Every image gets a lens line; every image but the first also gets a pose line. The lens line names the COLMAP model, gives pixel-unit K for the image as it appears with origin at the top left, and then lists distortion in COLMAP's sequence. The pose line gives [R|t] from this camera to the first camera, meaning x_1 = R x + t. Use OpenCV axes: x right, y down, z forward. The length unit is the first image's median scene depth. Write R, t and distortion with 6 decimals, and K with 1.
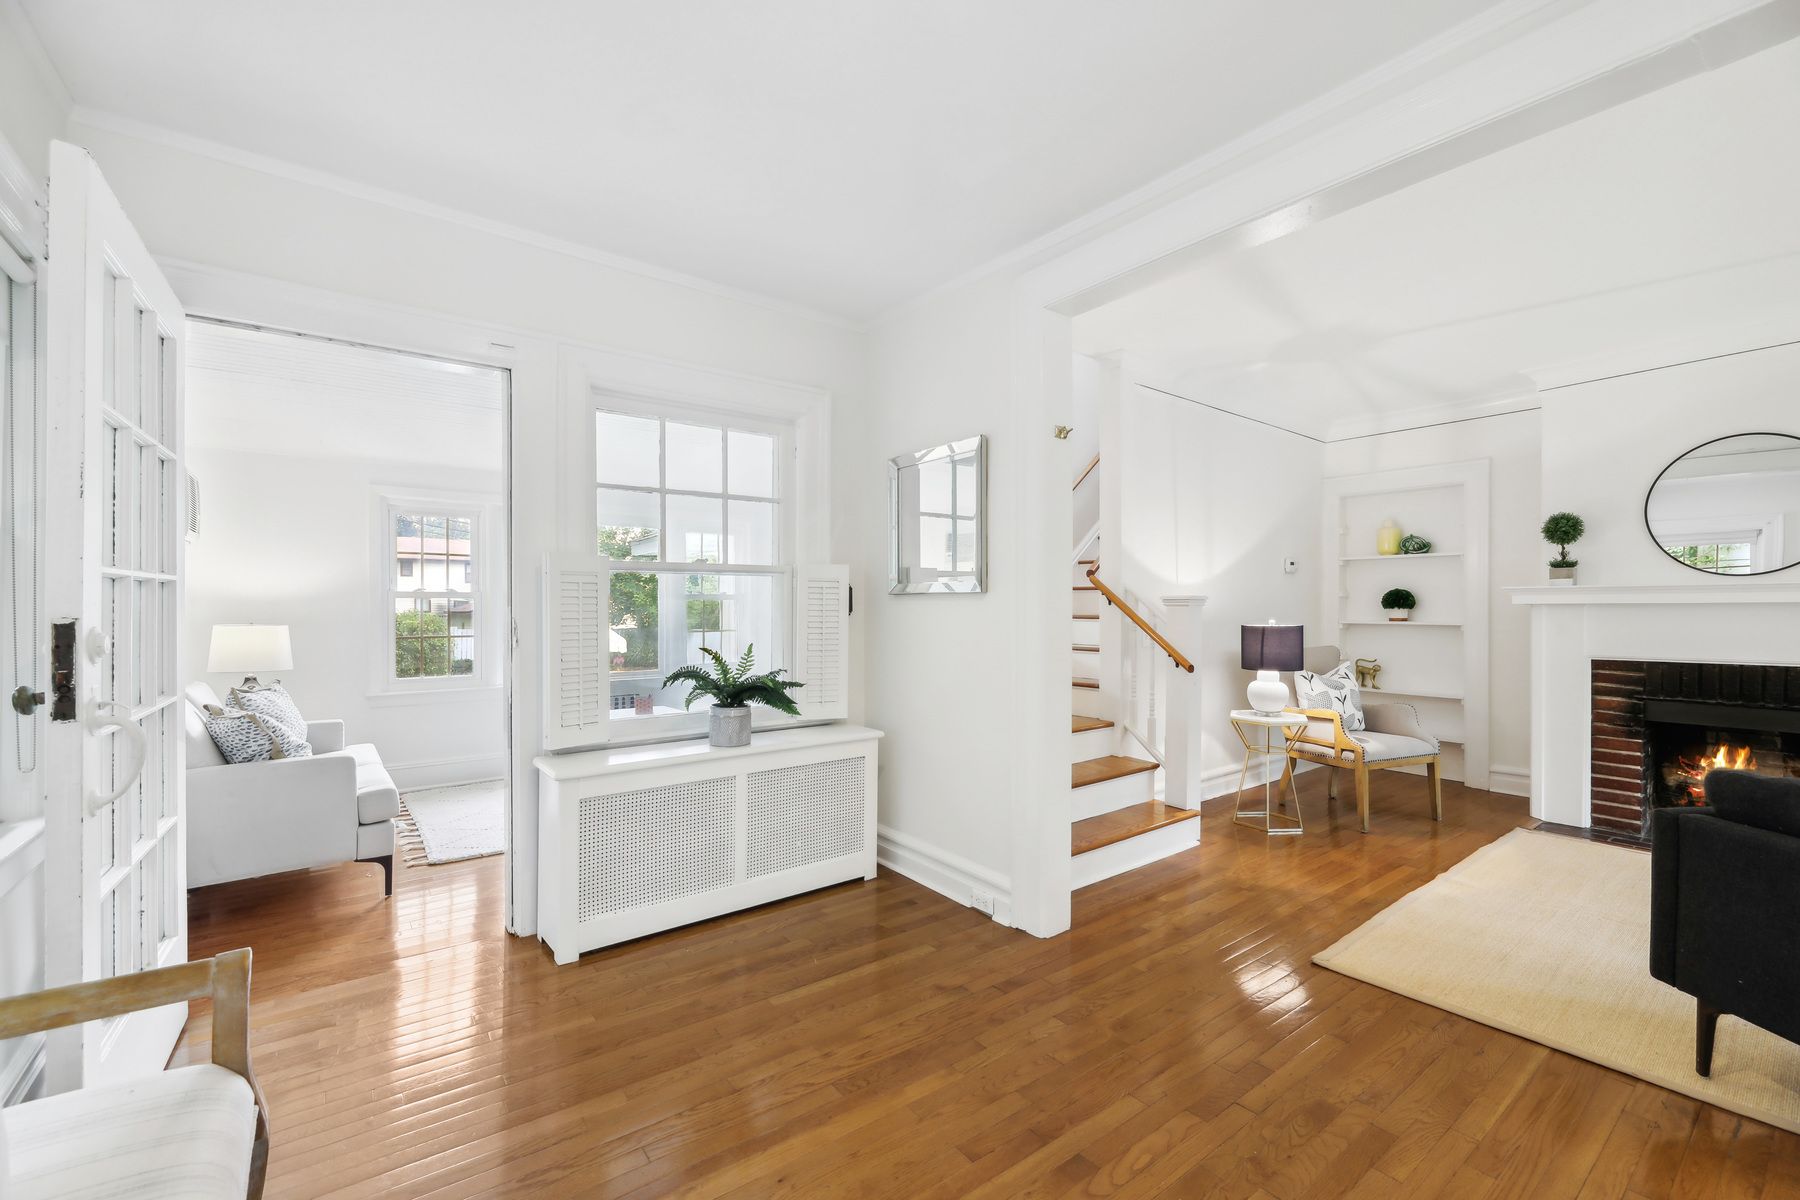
lens RADIAL K [[745.9, 0, 895.0], [0, 745.9, 611.9], [0, 0, 1]] dist [0.007006, -0.005991]
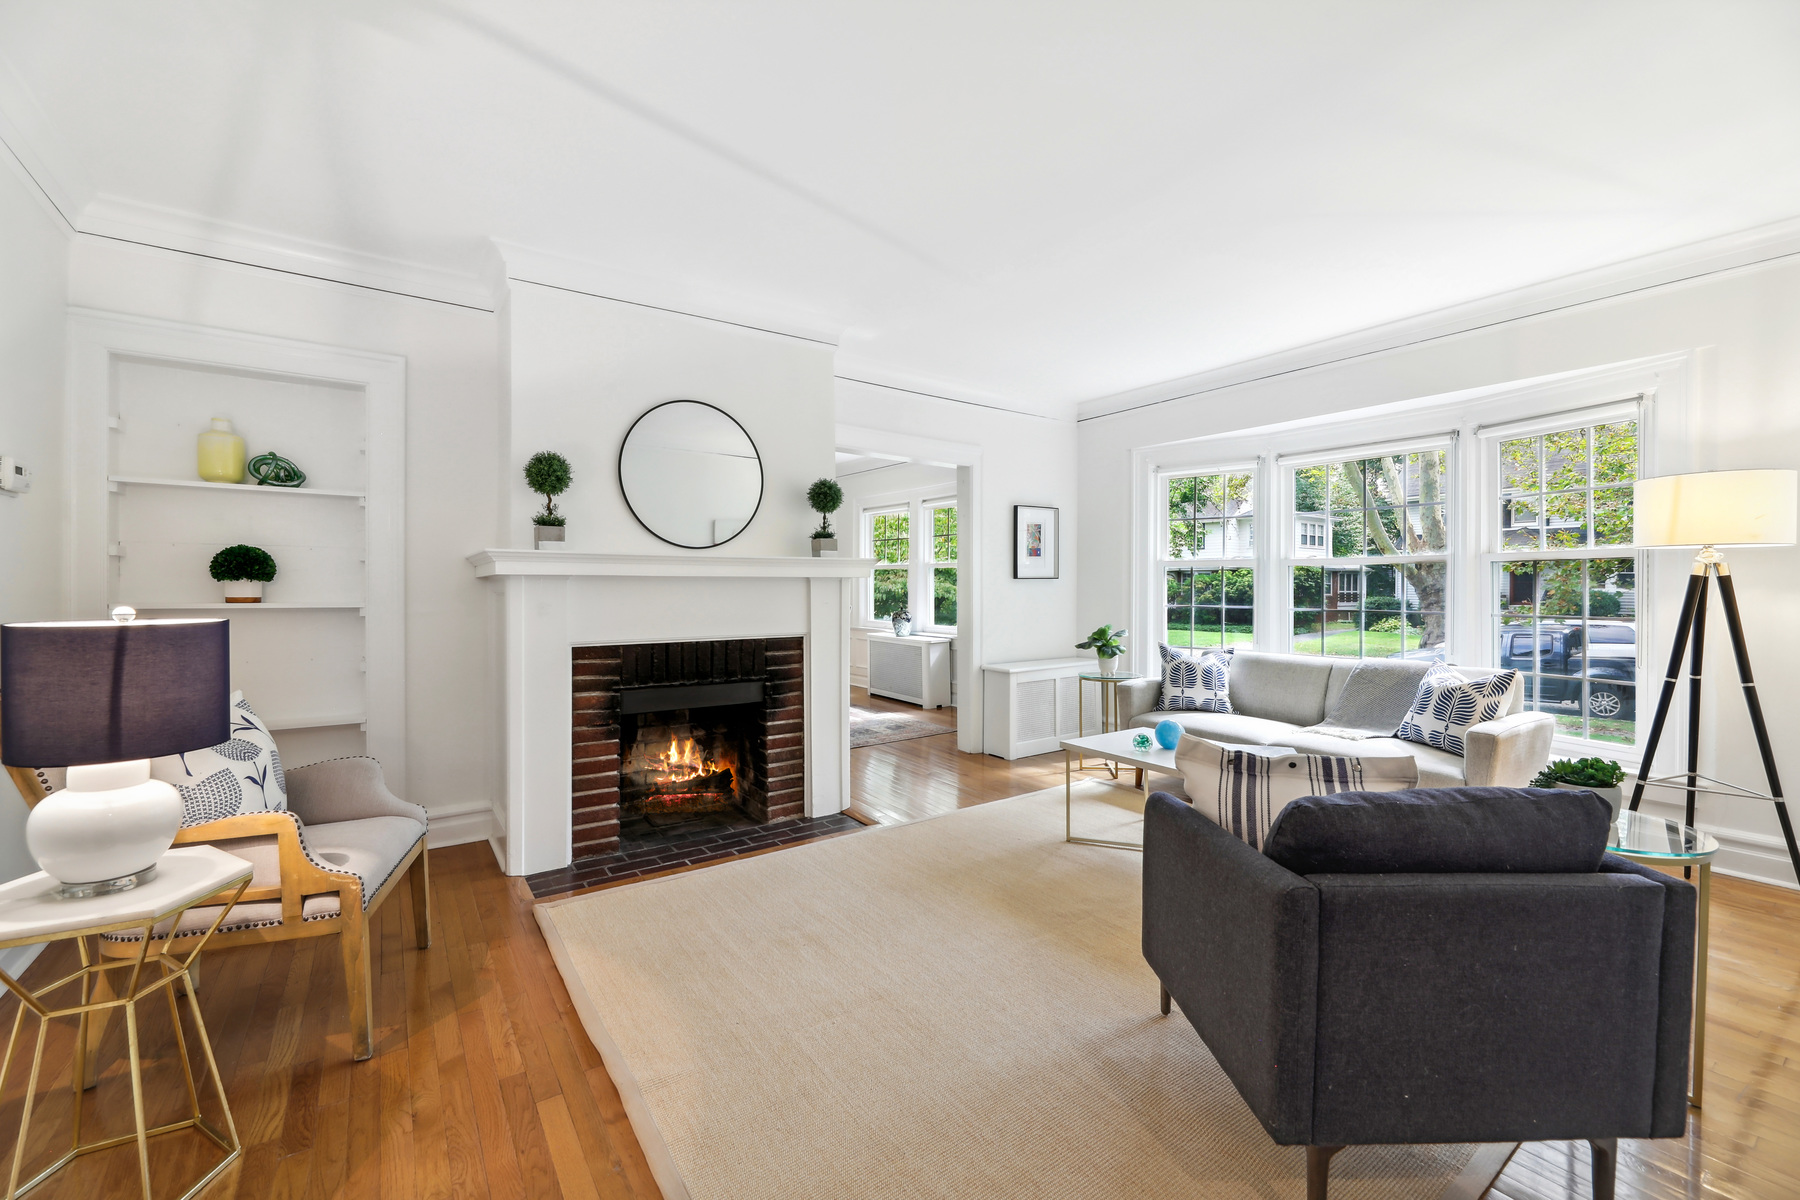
lens RADIAL K [[735.6, 0, 898.6], [0, 735.6, 593.5], [0, 0, 1]] dist [-0.000762, -0.000237]
pose [[0.037769, -0.007334, 0.999260, 0.179588], [0.001037, 0.999973, 0.007300, 0.002396], [-0.999286, 0.000760, 0.037775, 0.630728]]
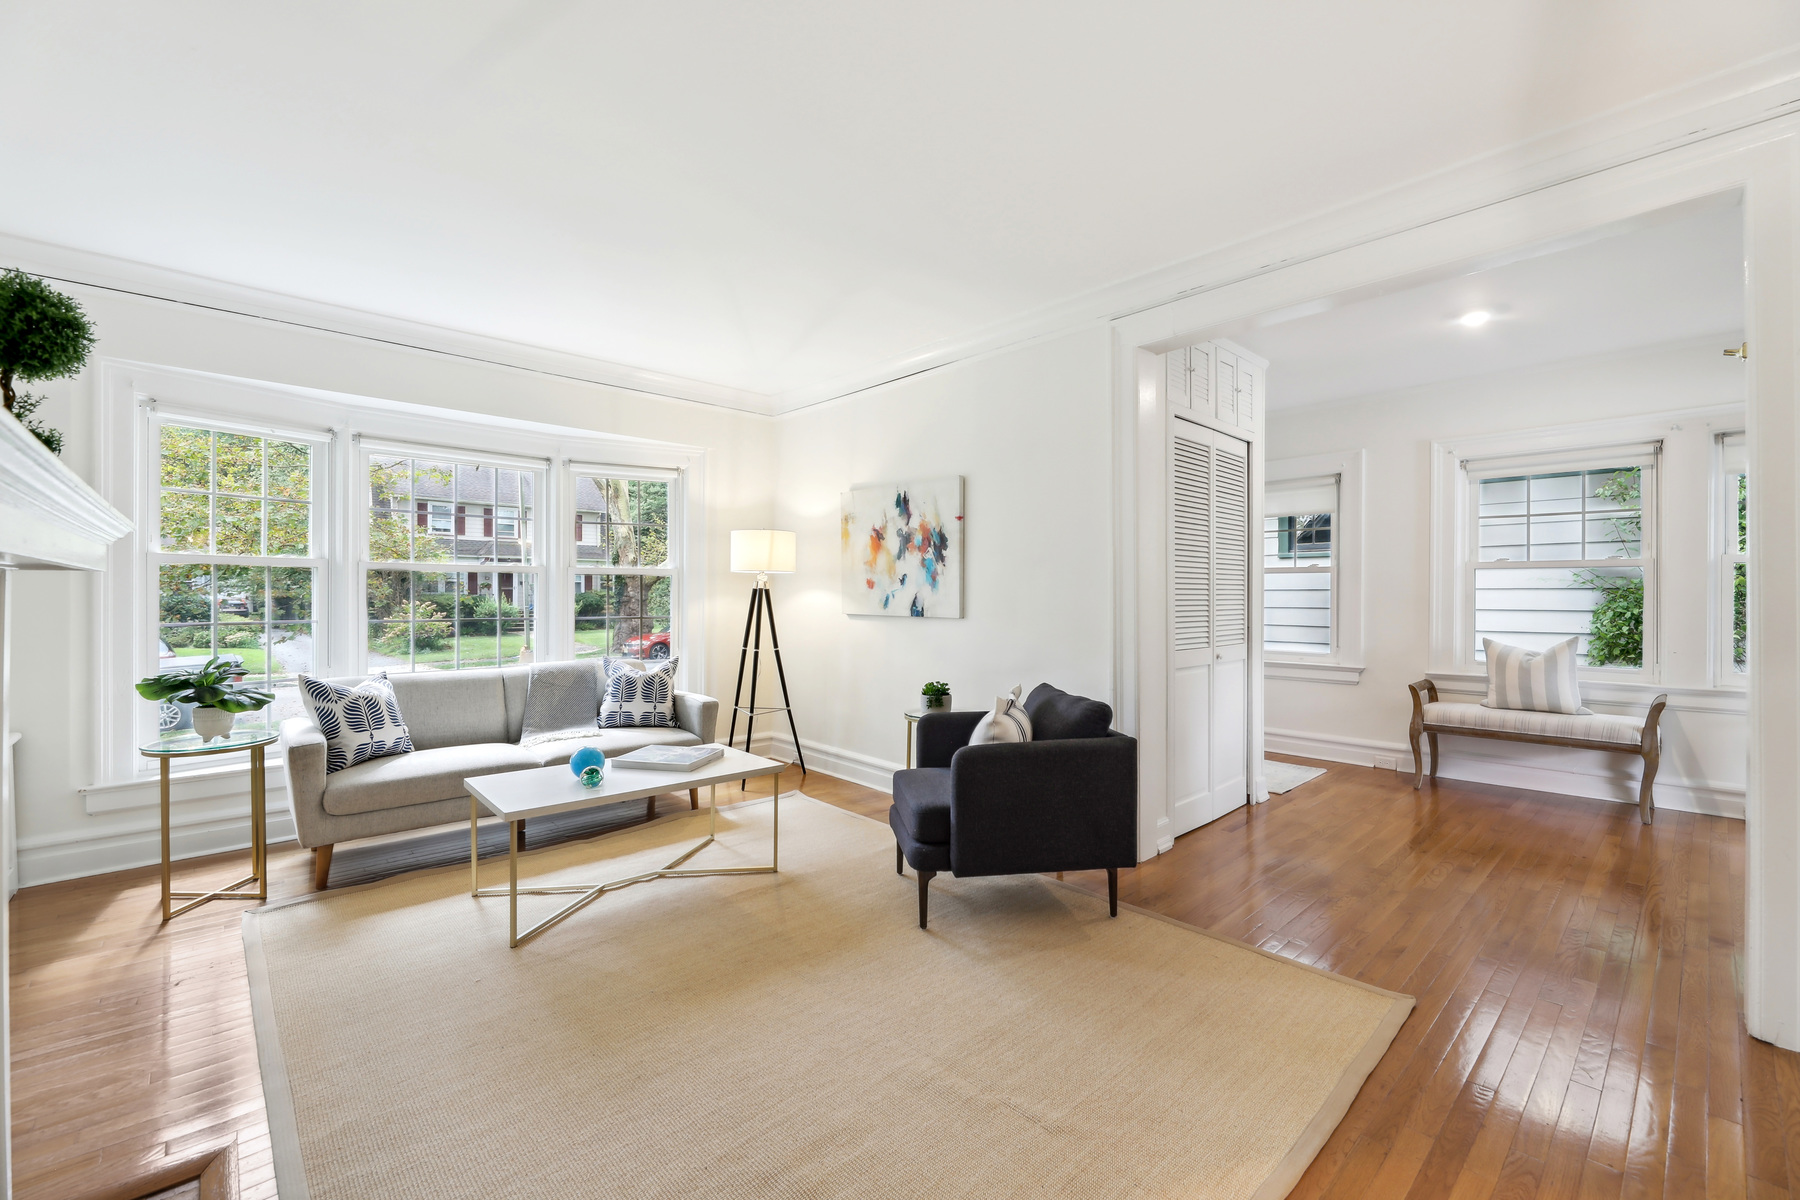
lens RADIAL K [[745.9, 0, 895.0], [0, 745.9, 611.9], [0, 0, 1]] dist [0.007006, -0.005991]
pose [[-0.995667, 0.001778, -0.092971, 0.763121], [-0.000286, 0.999754, 0.022180, 0.001512], [0.092987, 0.022110, -0.995422, 1.103029]]
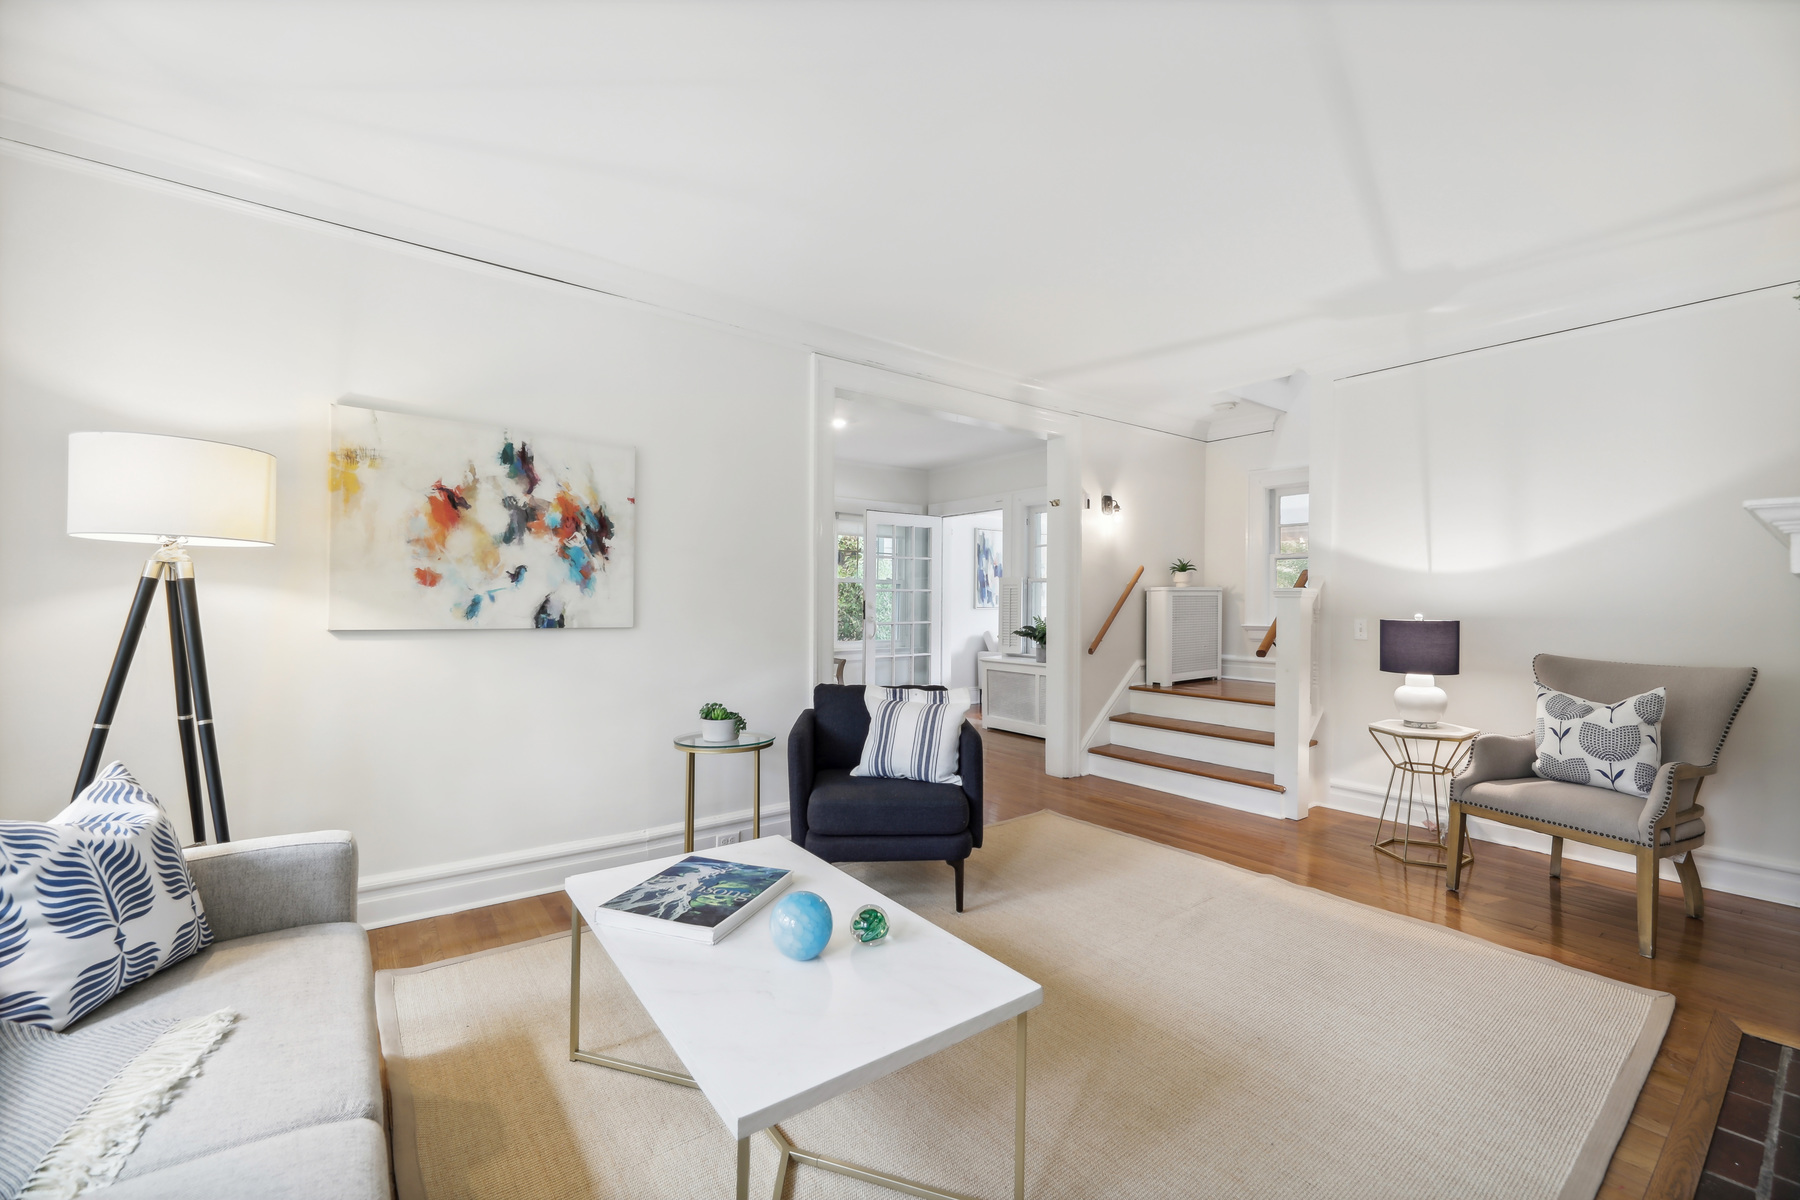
lens RADIAL K [[731.0, 0, 902.3], [0, 731.0, 605.0], [0, 0, 1]] dist [-0.000091, -0.000527]
pose [[-0.001903, 0.007633, -0.999969, 1.342500], [-0.009411, 0.999926, 0.007650, -0.000039], [0.999954, 0.009426, -0.001831, 0.418108]]
